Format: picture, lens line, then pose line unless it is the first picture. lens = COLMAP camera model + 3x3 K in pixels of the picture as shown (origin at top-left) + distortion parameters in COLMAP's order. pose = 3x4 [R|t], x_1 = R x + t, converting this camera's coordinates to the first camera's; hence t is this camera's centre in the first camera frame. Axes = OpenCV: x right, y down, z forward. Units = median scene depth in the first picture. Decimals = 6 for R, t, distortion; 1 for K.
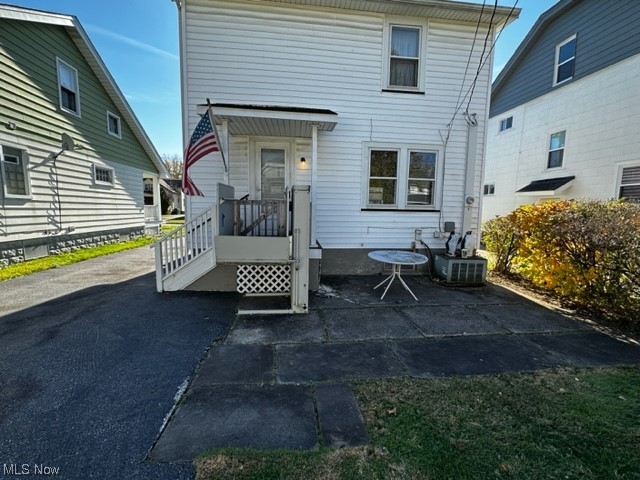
lens RADIAL K [[283.4, 0, 319.9], [0, 283.4, 239.1], [0, 0, 1]] dist [-0.002127, 0.000076]
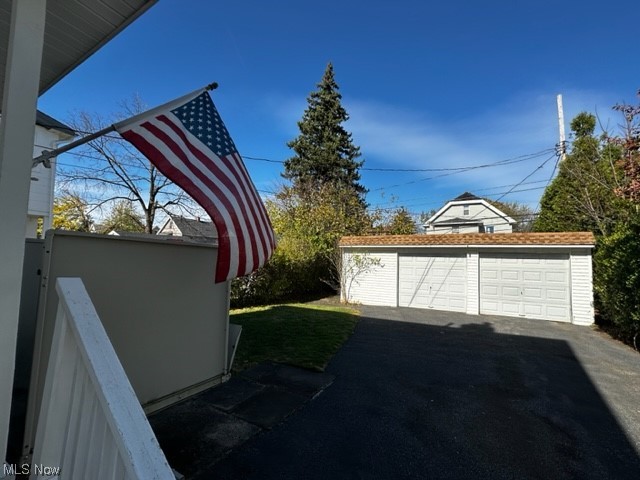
lens RADIAL K [[283.4, 0, 317.3], [0, 283.4, 240.4], [0, 0, 1]] dist [-0.002127, 0.000076]
pose [[-0.793138, 0.012184, 0.608920, -0.966574], [0.036701, 0.998939, 0.027816, -0.237850], [-0.607935, 0.044410, -0.792744, 1.468426]]
